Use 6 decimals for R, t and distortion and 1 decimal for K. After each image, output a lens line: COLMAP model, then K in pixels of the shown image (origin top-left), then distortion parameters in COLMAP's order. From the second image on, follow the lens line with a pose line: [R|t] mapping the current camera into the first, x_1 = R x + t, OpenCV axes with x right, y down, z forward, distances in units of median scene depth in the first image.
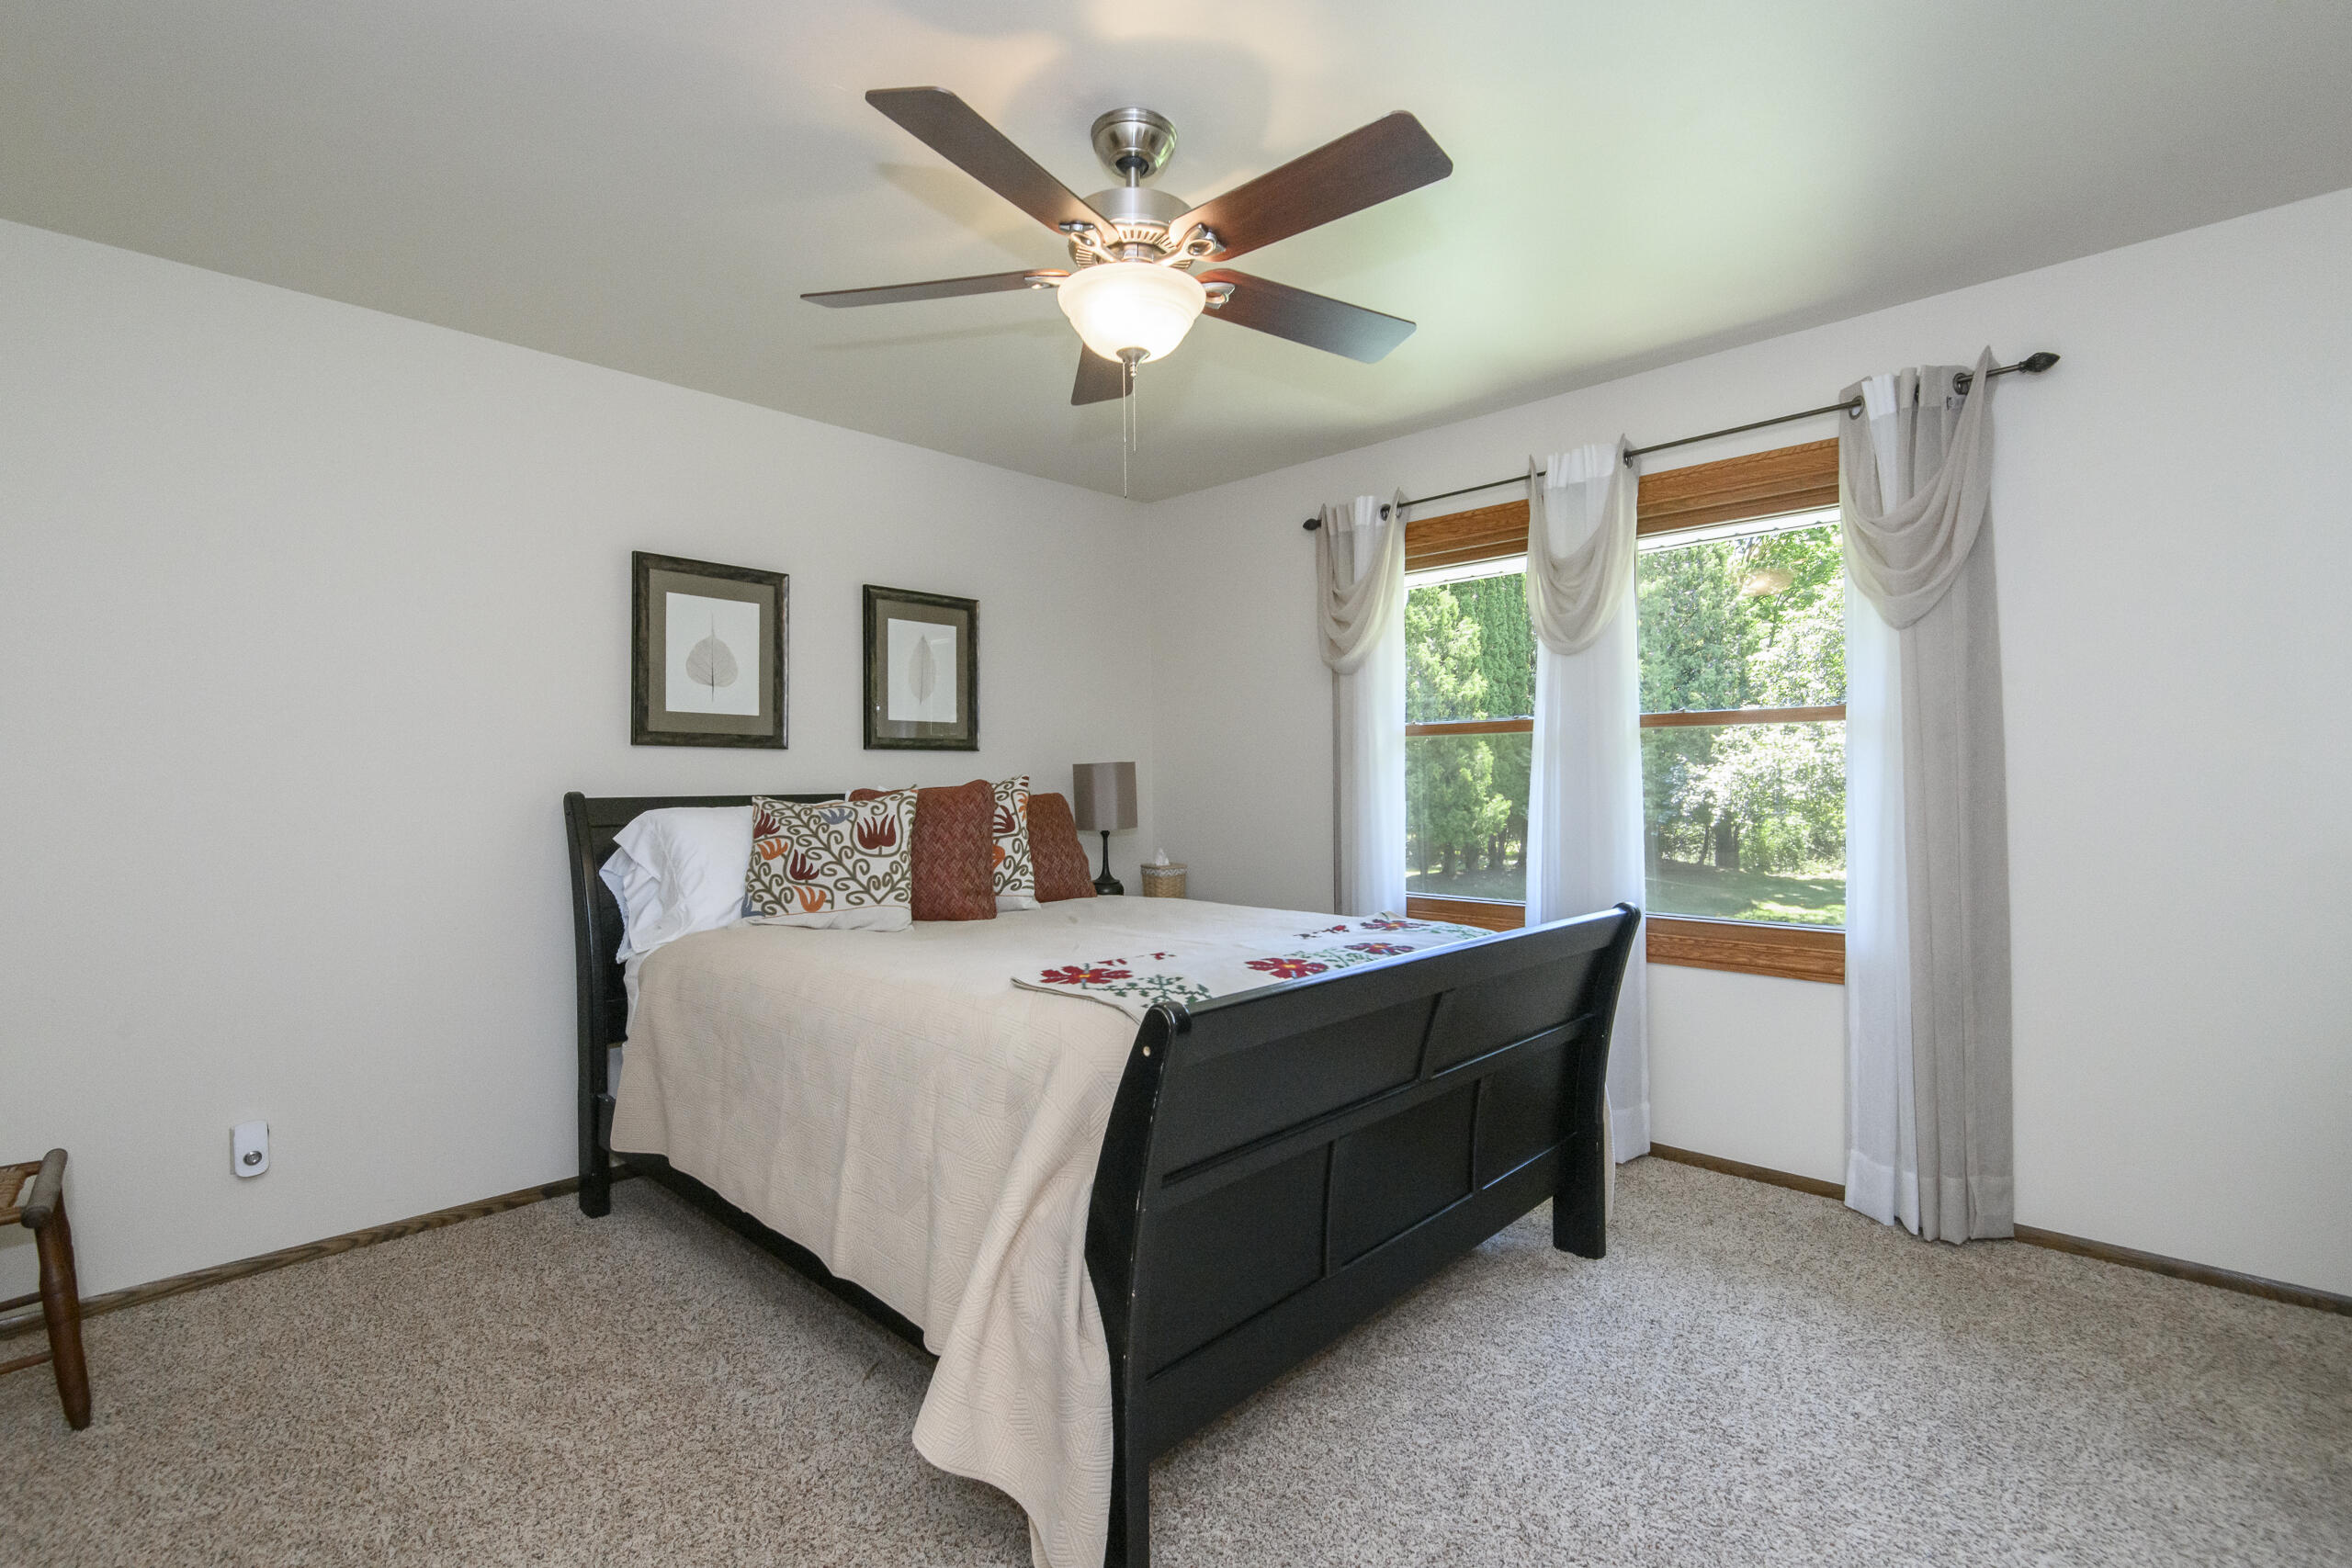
lens RADIAL K [[1078.3, 0, 1167.1], [0, 1078.3, 784.4], [0, 0, 1]] dist [0.034491, -0.023570]
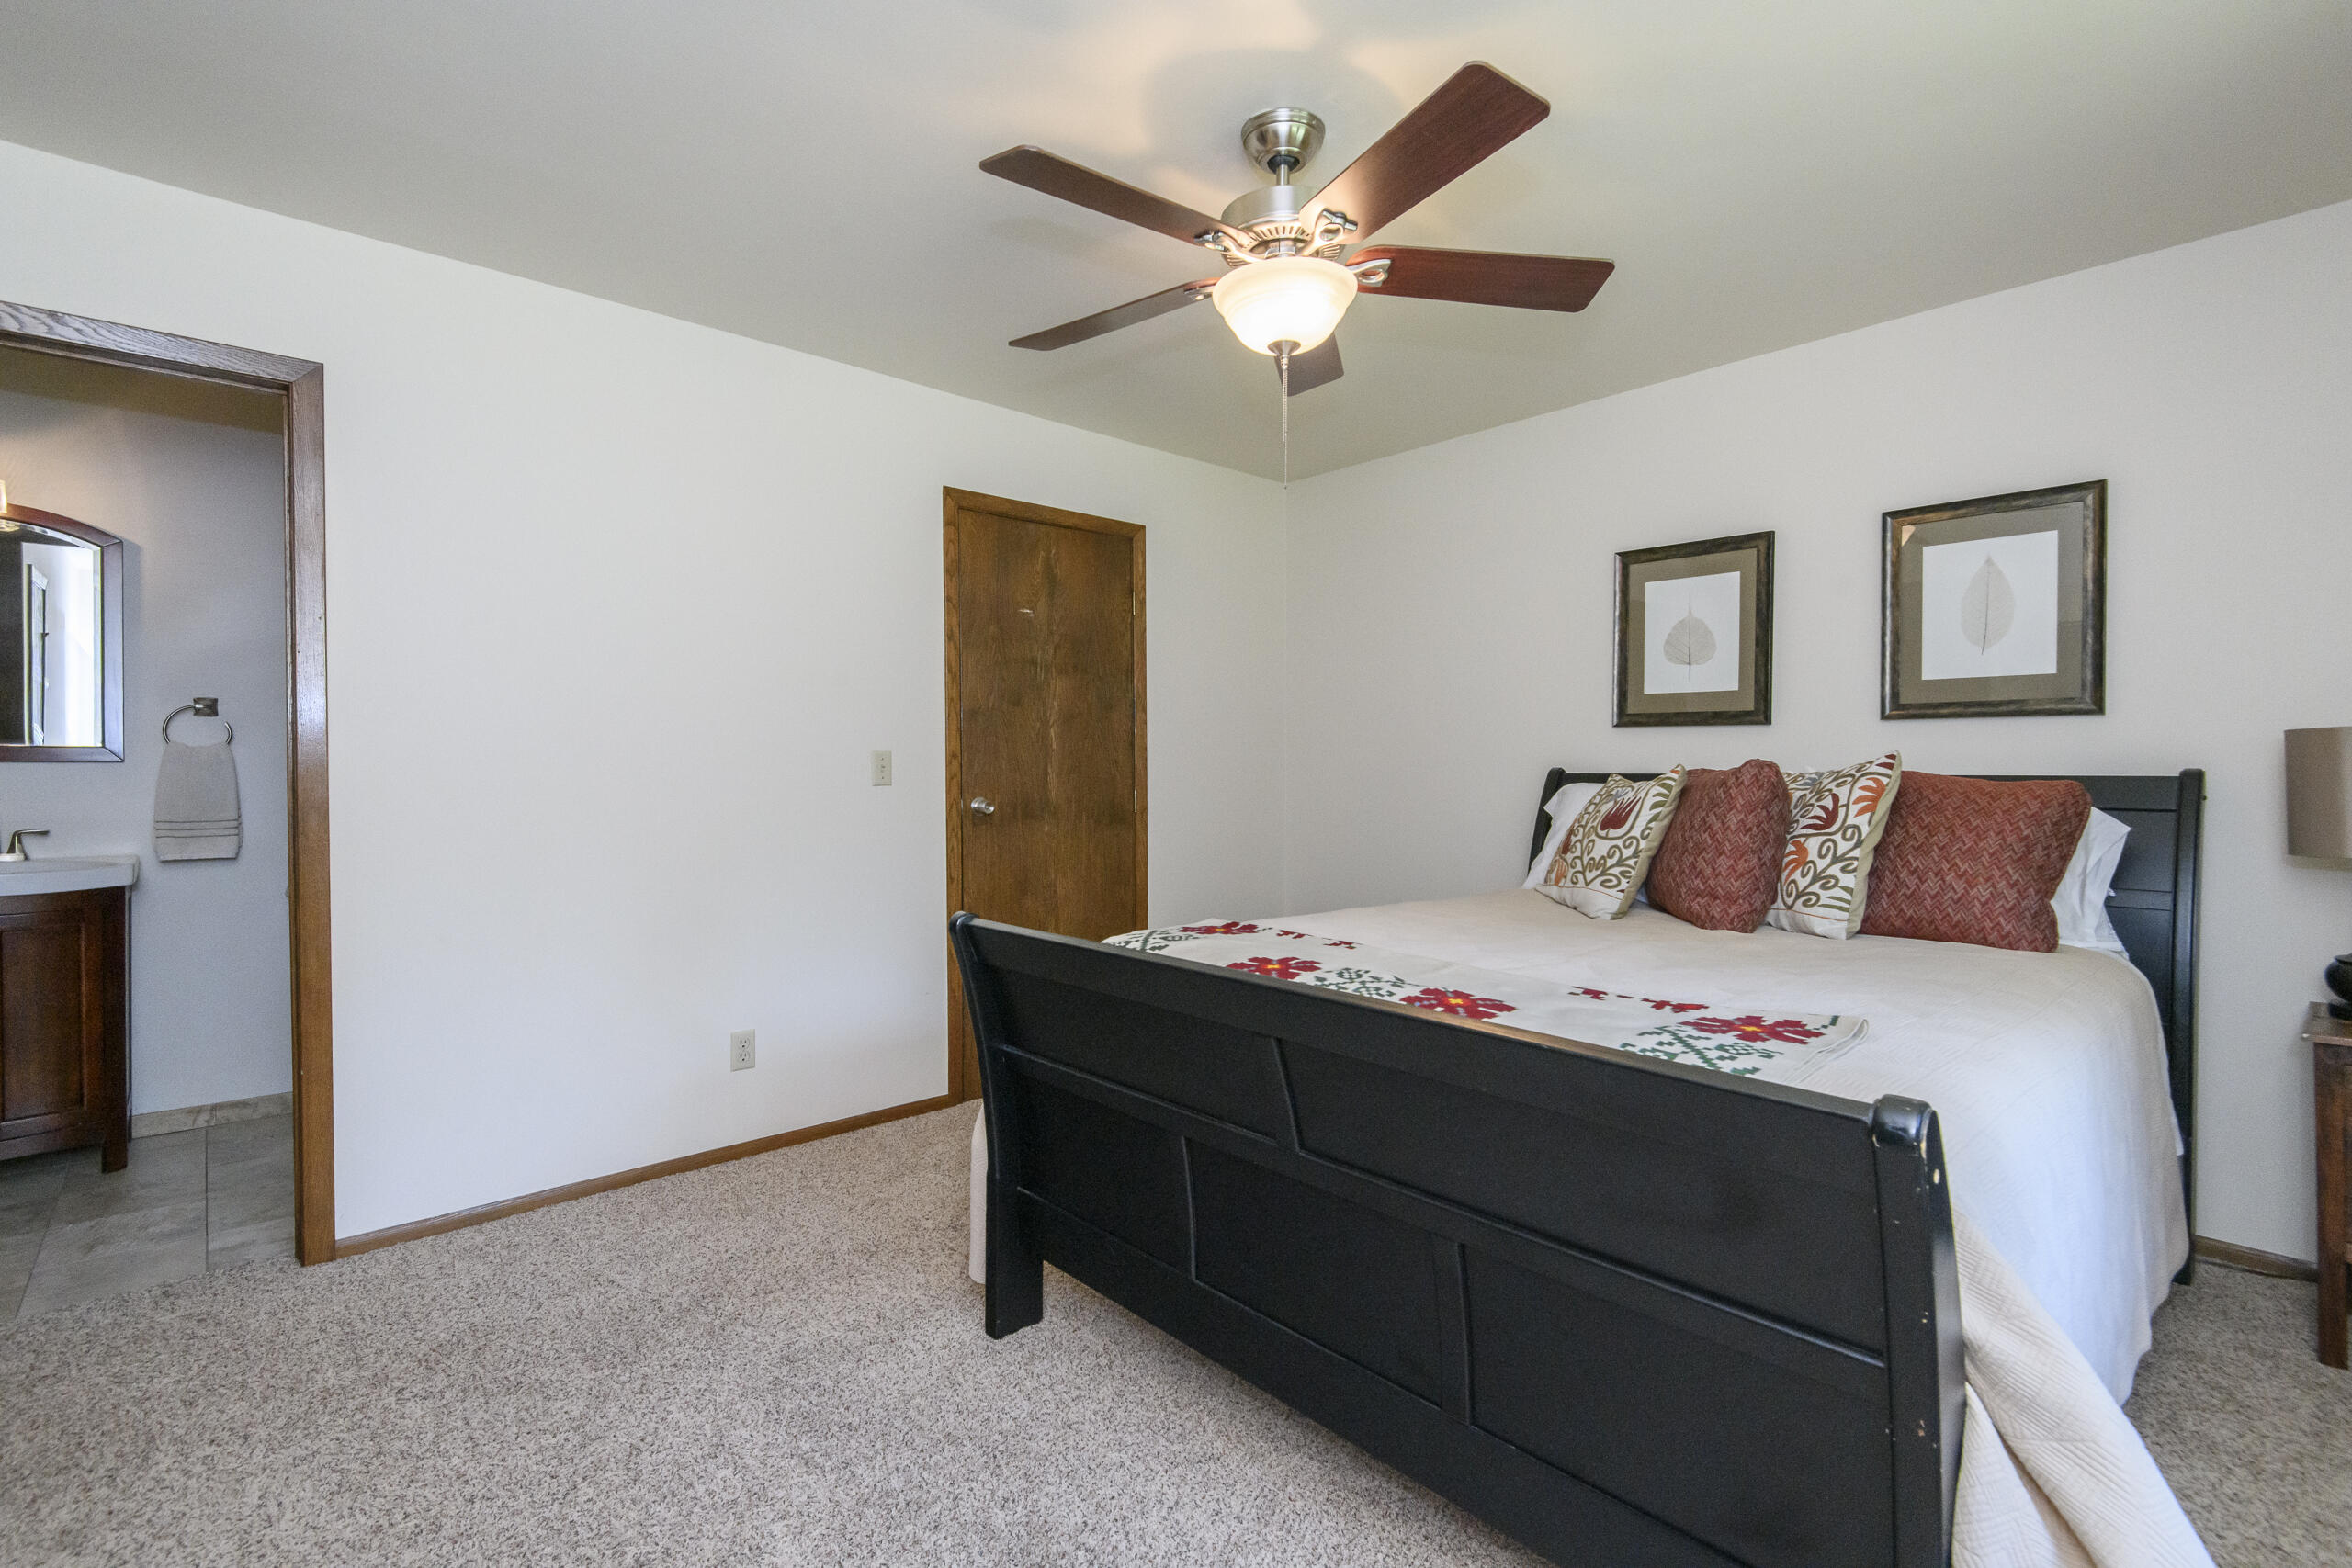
lens RADIAL K [[1078.3, 0, 1167.1], [0, 1078.3, 784.4], [0, 0, 1]] dist [0.034491, -0.023570]
pose [[-0.079605, 0.026834, -0.996465, 0.645605], [-0.006031, 0.999606, 0.027400, -0.004756], [0.996808, 0.008191, -0.079412, 0.618143]]
